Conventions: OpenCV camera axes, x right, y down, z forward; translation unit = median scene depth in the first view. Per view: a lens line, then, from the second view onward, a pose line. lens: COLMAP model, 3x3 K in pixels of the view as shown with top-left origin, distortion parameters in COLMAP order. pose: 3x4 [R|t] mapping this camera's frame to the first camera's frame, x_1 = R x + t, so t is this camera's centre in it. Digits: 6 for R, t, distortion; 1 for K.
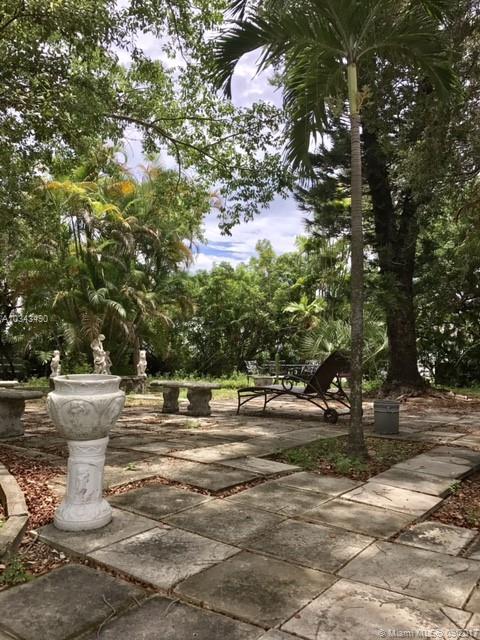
lens RADIAL K [[522.5, 0, 242.4], [0, 522.5, 319.4], [0, 0, 1]] dist [0.045002, -0.027928]
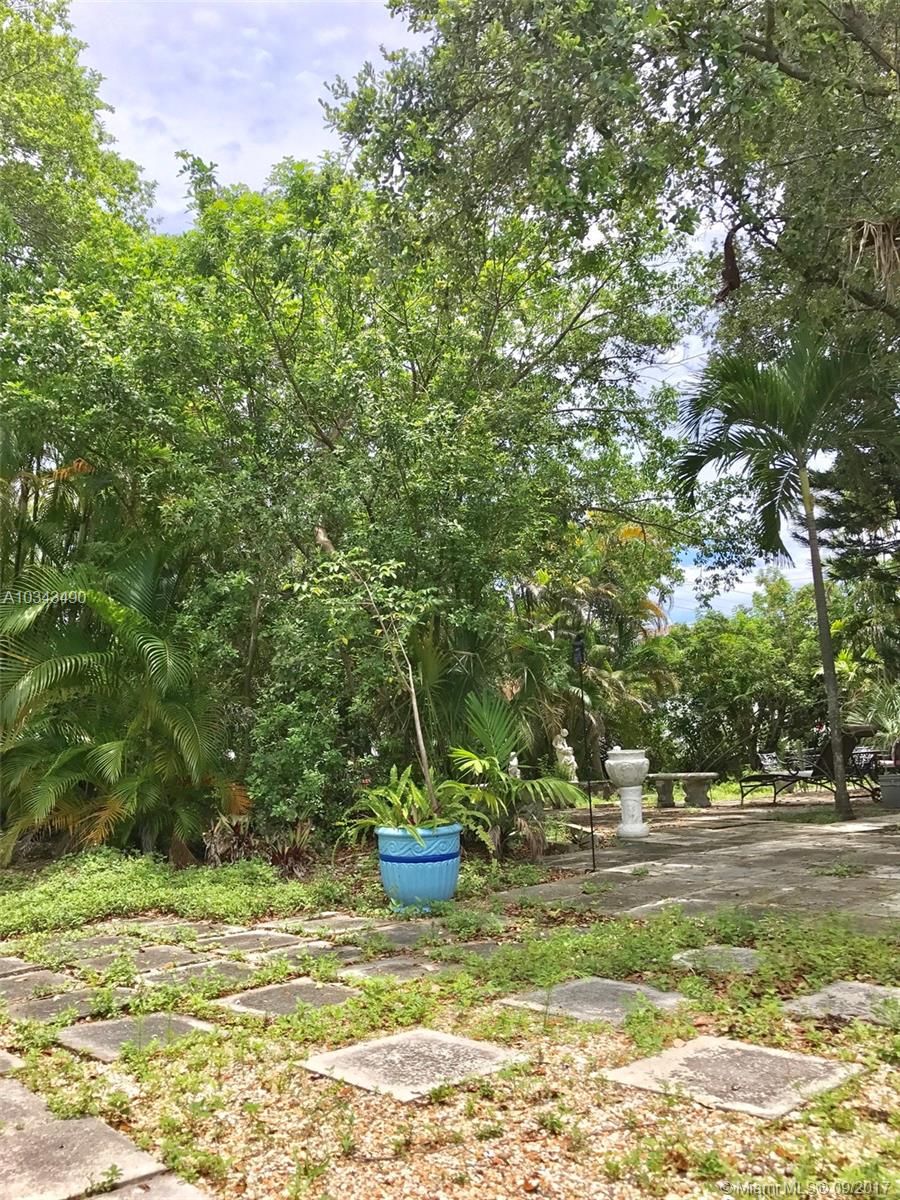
lens RADIAL K [[979.7, 0, 440.2], [0, 979.7, 590.9], [0, 0, 1]] dist [0.045002, -0.027928]
pose [[0.945365, -0.115092, -0.305023, 0.038426], [0.081504, 0.989338, -0.120693, -0.015338], [0.315661, 0.089238, 0.944666, -0.515444]]
